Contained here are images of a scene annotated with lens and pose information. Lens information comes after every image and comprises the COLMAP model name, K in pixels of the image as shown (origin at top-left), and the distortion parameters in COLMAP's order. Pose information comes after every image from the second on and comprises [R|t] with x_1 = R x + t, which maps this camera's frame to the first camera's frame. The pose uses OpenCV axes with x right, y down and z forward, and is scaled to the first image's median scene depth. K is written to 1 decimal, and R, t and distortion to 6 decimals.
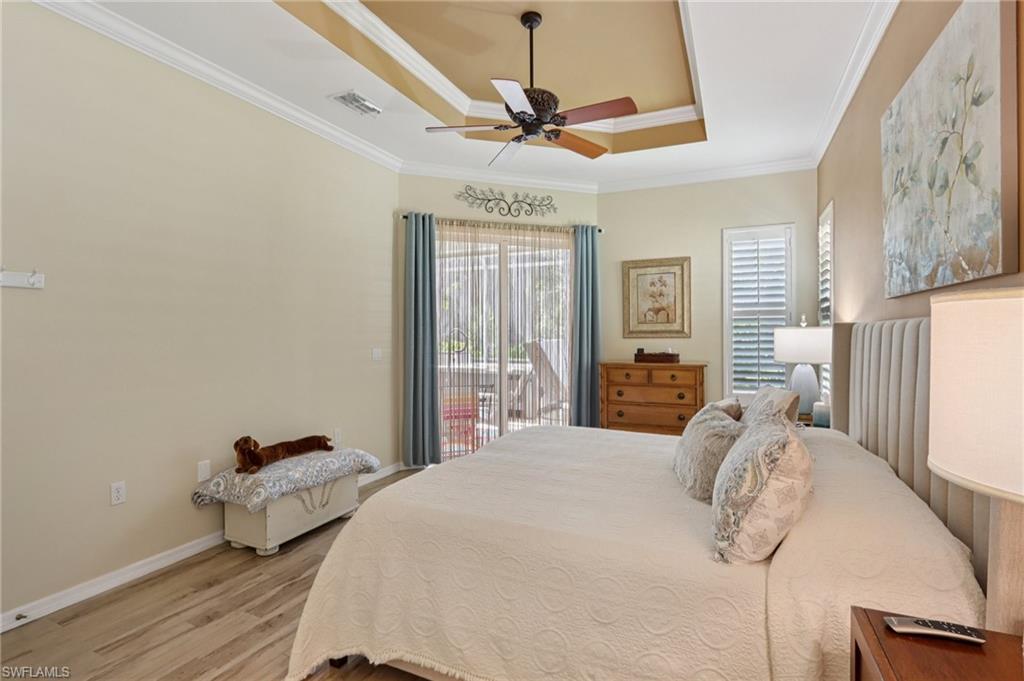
lens RADIAL K [[496.6, 0, 509.3], [0, 496.6, 331.3], [0, 0, 1]] dist [-0.020733, 0.003907]
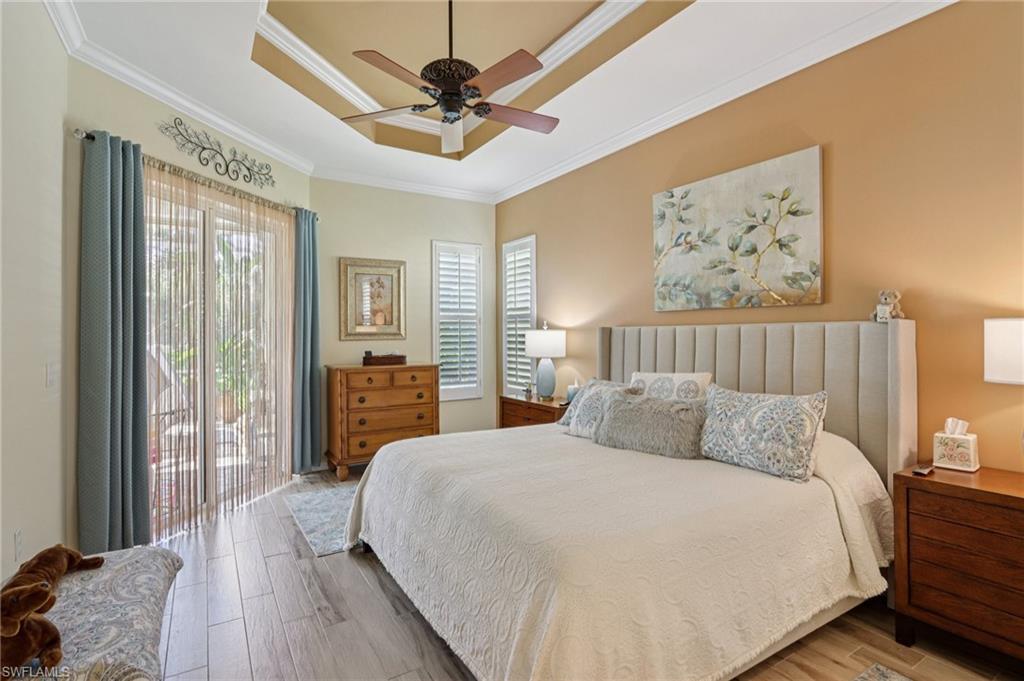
lens RADIAL K [[496.6, 0, 490.6], [0, 496.6, 327.4], [0, 0, 1]] dist [-0.020733, 0.003907]
pose [[0.561207, 0.011761, 0.827592, -0.397357], [-0.000314, 0.999902, -0.013997, 0.002281], [-0.827675, 0.007595, 0.561156, 0.270407]]
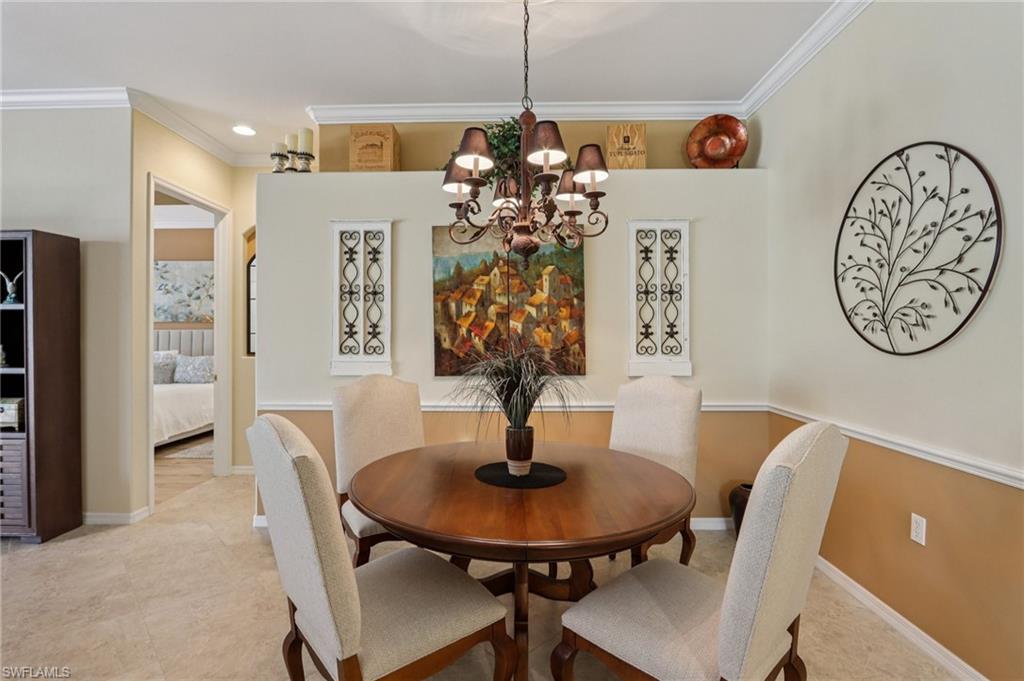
lens RADIAL K [[496.6, 0, 515.5], [0, 496.6, 344.9], [0, 0, 1]] dist [-0.020733, 0.003907]
pose [[-0.417892, -0.005951, 0.908477, -1.399830], [-0.003955, 0.999981, 0.004731, 0.023752], [-0.908488, -0.001616, -0.417907, 0.103788]]
